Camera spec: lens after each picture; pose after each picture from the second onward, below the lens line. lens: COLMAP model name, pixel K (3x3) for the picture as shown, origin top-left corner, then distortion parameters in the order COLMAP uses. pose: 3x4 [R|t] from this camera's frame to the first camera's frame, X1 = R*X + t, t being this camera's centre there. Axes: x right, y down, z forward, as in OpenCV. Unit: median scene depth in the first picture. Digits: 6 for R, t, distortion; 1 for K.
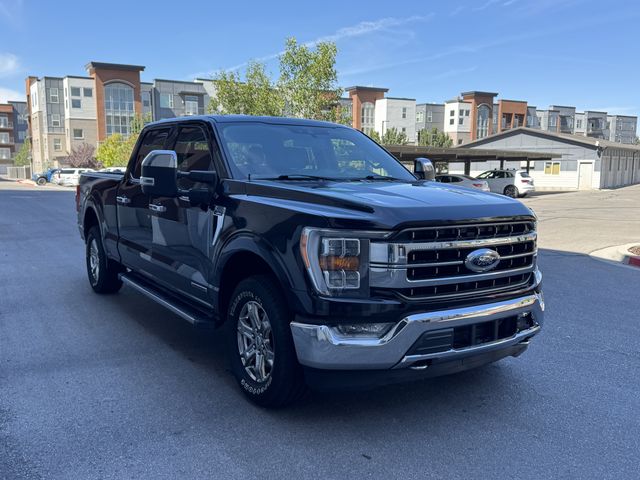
lens RADIAL K [[608.1, 0, 320.0], [0, 608.1, 240.0], [0, 0, 1]] dist [-0.023340, -0.013562]
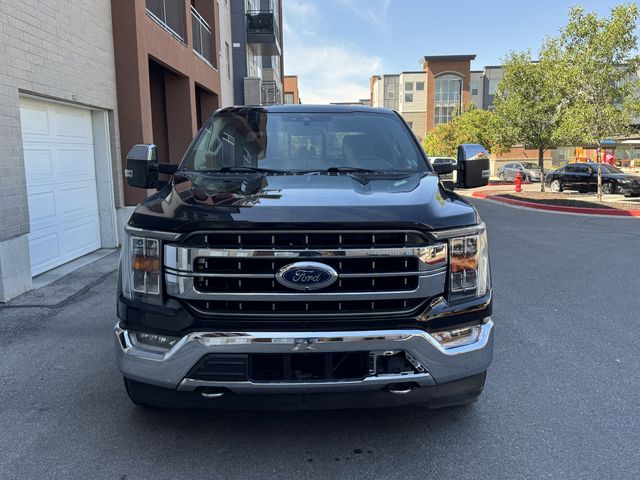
lens RADIAL K [[565.0, 0, 320.4], [0, 565.0, 248.6], [0, 0, 1]] dist [0.249634, -0.360742]
pose [[0.850838, 0.069945, -0.520752, 0.495616], [-0.048104, 0.997307, 0.055359, -0.032947], [0.523222, -0.022051, 0.851911, 0.279598]]
